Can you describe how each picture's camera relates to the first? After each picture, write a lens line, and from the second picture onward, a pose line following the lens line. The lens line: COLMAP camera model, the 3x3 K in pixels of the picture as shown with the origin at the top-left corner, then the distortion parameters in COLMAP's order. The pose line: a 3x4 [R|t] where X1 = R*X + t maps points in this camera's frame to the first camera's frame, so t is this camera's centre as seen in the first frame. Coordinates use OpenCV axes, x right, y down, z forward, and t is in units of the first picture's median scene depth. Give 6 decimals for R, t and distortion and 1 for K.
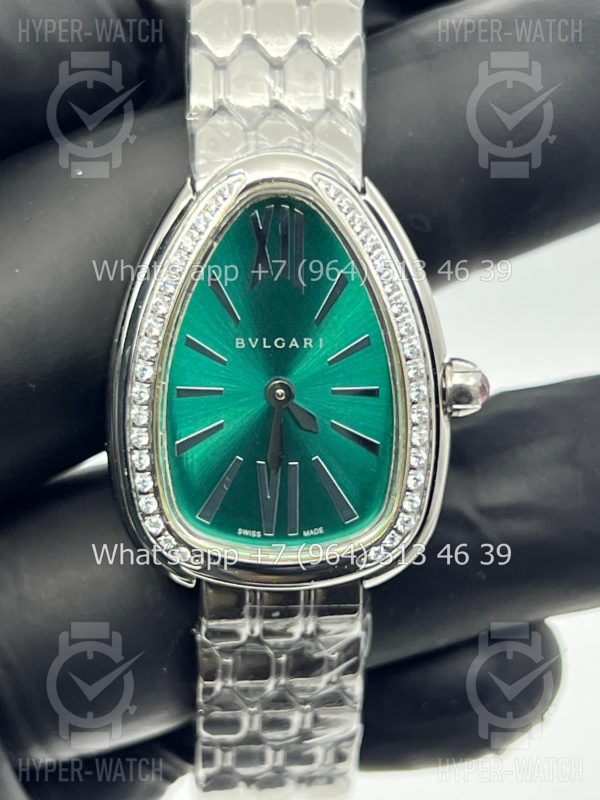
lens RADIAL K [[1810.3, 0, 296.8], [0, 1810.3, 397.6], [0, 0, 1]] dist [0.198237, 0.000000]
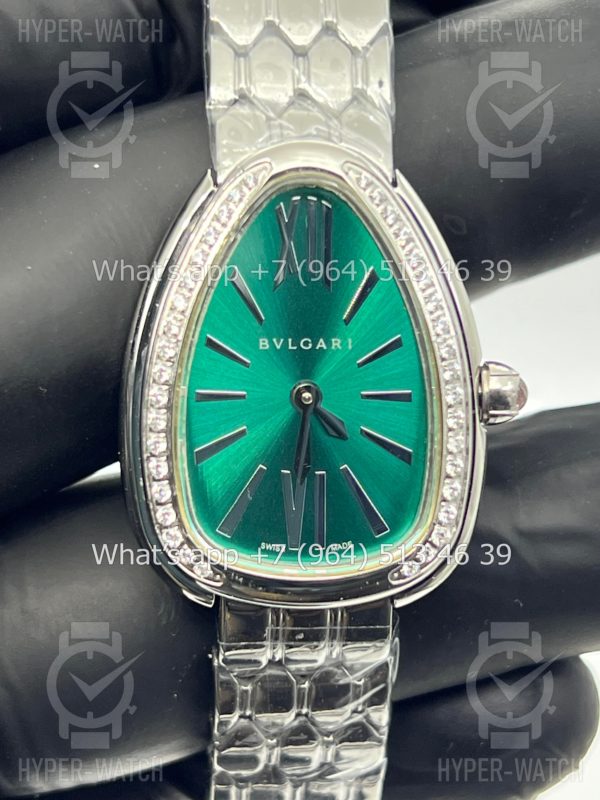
lens RADIAL K [[1810.3, 0, 299.1], [0, 1810.3, 402.1], [0, 0, 1]] dist [0.198237, 0.000000]
pose [[0.999639, -0.000118, 0.026867, -0.038194], [0.001225, 0.999151, -0.041184, 0.038686], [-0.026839, 0.041203, 0.998790, 0.064136]]
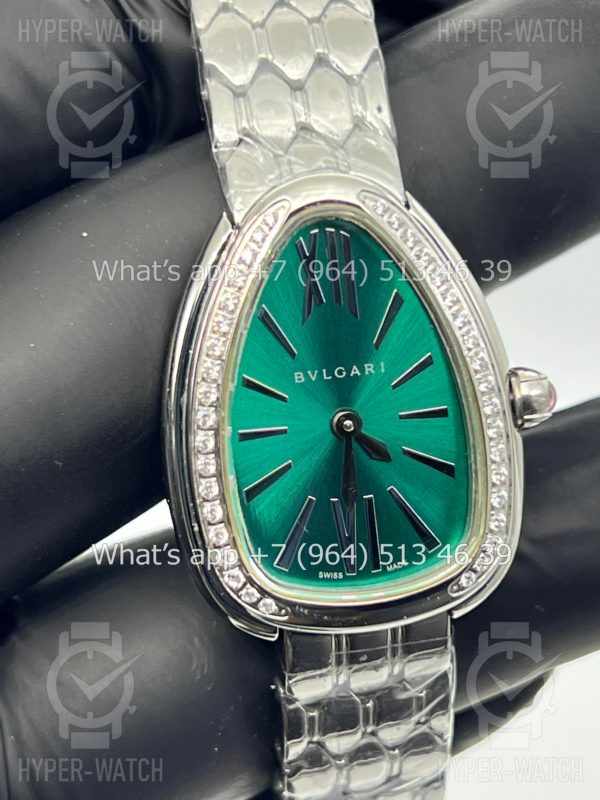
lens RADIAL K [[1810.3, 0, 304.7], [0, 1810.3, 397.7], [0, 0, 1]] dist [0.198237, 0.000000]
pose [[0.988393, -0.116801, 0.097139, -0.121971], [0.119935, 0.992413, -0.027052, 0.006606], [-0.093243, 0.038389, 0.994903, 0.054167]]
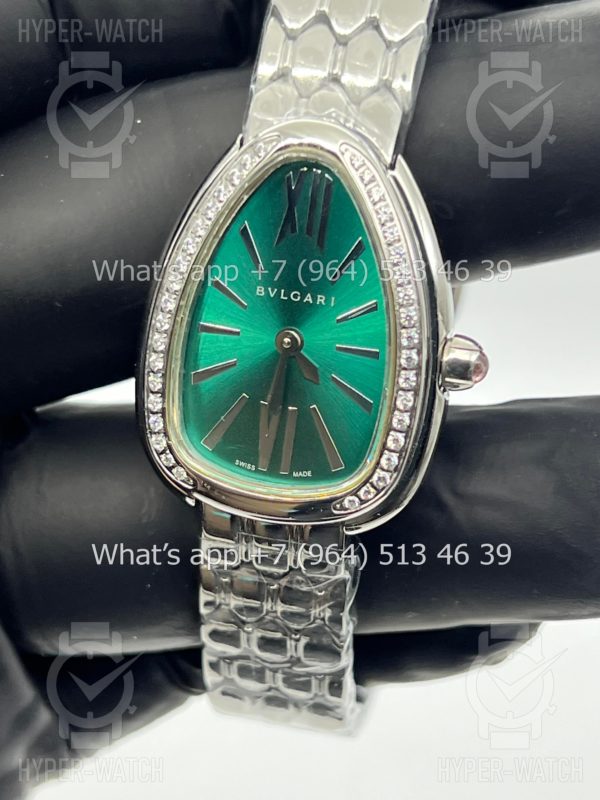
lens RADIAL K [[1810.3, 0, 299.4], [0, 1810.3, 401.1], [0, 0, 1]] dist [0.198237, 0.000000]
pose [[0.961102, 0.156142, -0.227821, 0.249264], [-0.153395, 0.987715, 0.029829, -0.000774], [0.229679, 0.006278, 0.973246, -0.053488]]
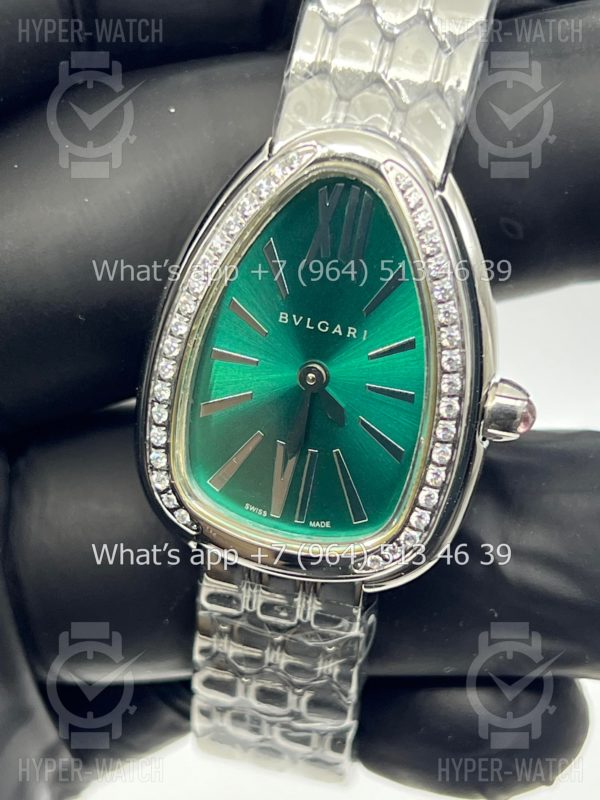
lens RADIAL K [[1810.3, 0, 303.1], [0, 1810.3, 403.9], [0, 0, 1]] dist [0.198237, 0.000000]
pose [[0.957303, 0.218794, -0.188943, 0.170710], [-0.205372, 0.974706, 0.088155, -0.072364], [0.203451, -0.045587, 0.978023, 0.056601]]
